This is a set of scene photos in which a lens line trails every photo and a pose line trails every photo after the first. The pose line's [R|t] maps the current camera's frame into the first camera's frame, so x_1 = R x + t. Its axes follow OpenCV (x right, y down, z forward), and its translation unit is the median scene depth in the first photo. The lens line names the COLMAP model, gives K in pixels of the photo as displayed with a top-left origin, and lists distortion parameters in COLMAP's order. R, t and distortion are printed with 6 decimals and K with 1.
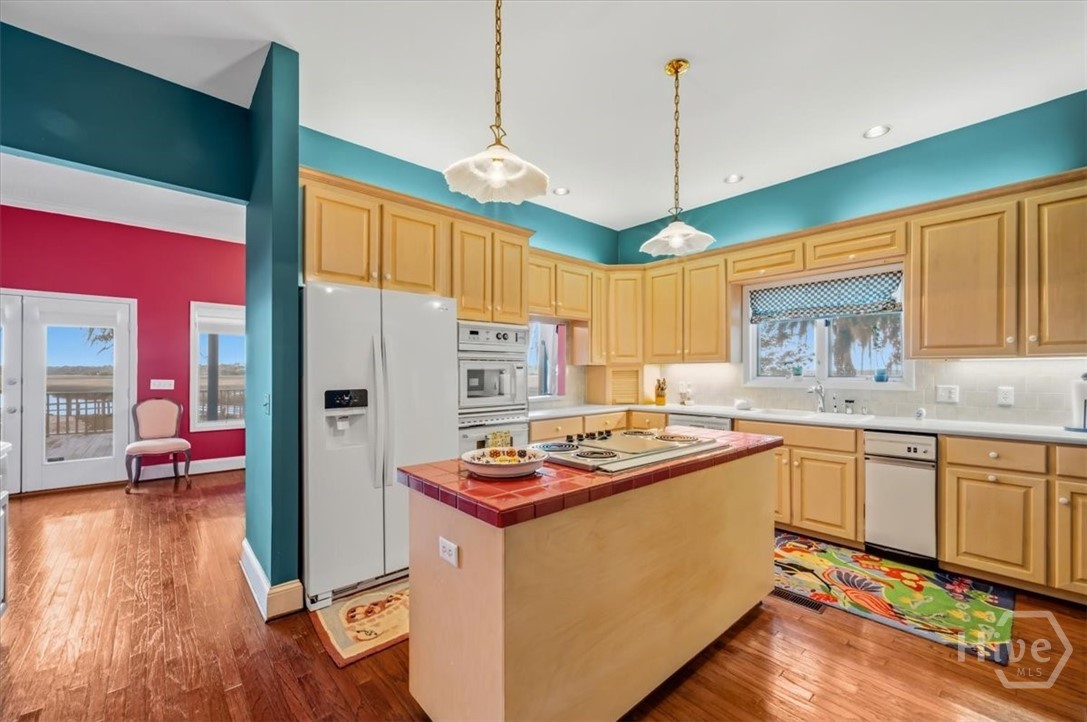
lens RADIAL K [[432.2, 0, 549.8], [0, 432.2, 371.7], [0, 0, 1]] dist [-0.002269, -0.000442]
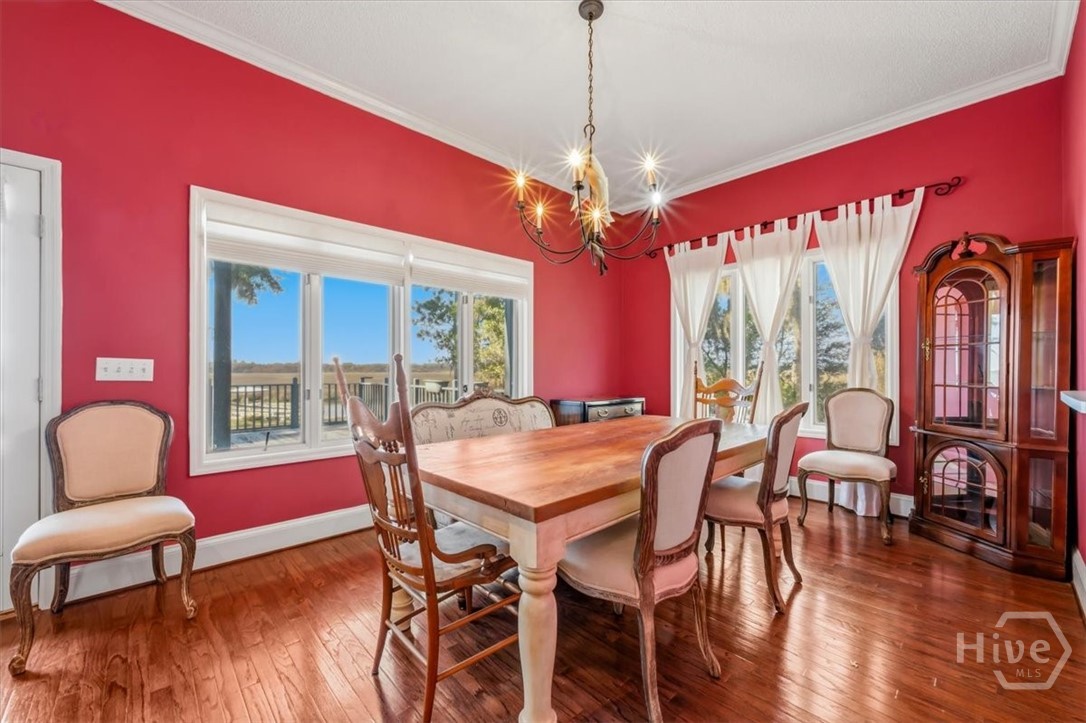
lens RADIAL K [[431.8, 0, 543.2], [0, 431.8, 372.9], [0, 0, 1]] dist [-0.002269, -0.000442]
pose [[0.999903, 0.007527, 0.011725, -0.780516], [-0.007634, 0.999929, 0.009117, 0.040805], [-0.011656, -0.009206, 0.999890, 0.906901]]
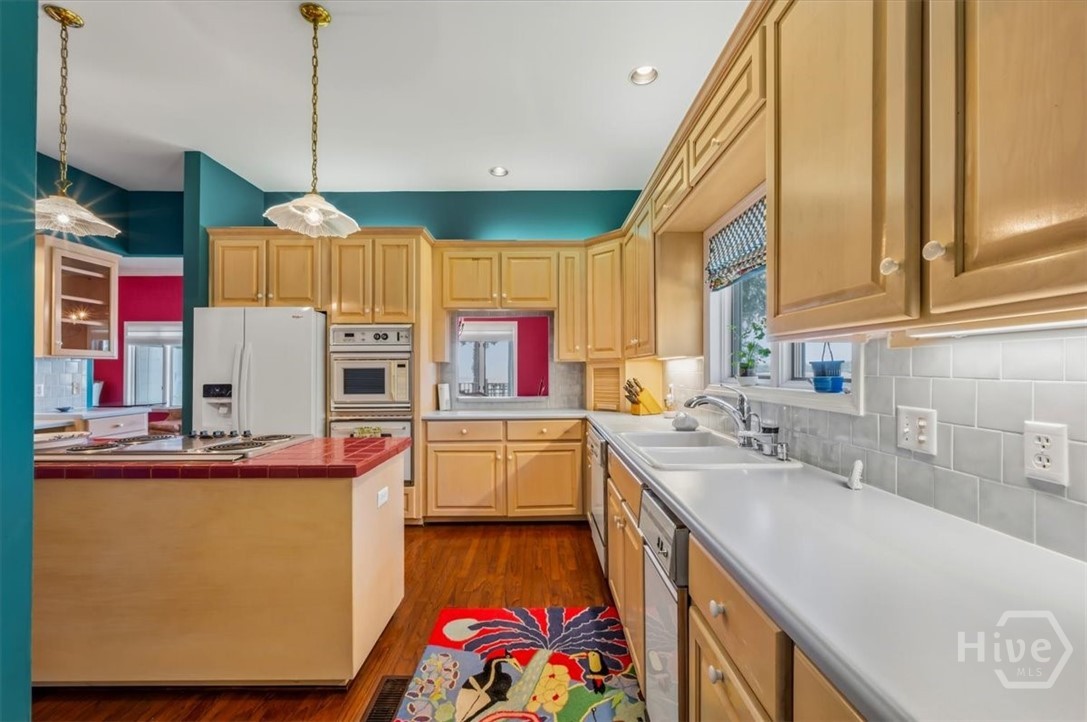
lens RADIAL K [[432.2, 0, 538.6], [0, 432.2, 365.7], [0, 0, 1]] dist [-0.002269, -0.000442]
pose [[0.745391, -0.008230, -0.666577, 0.894445], [0.003356, 0.999957, -0.008593, -0.001195], [0.666620, 0.004168, 0.745386, 0.492651]]
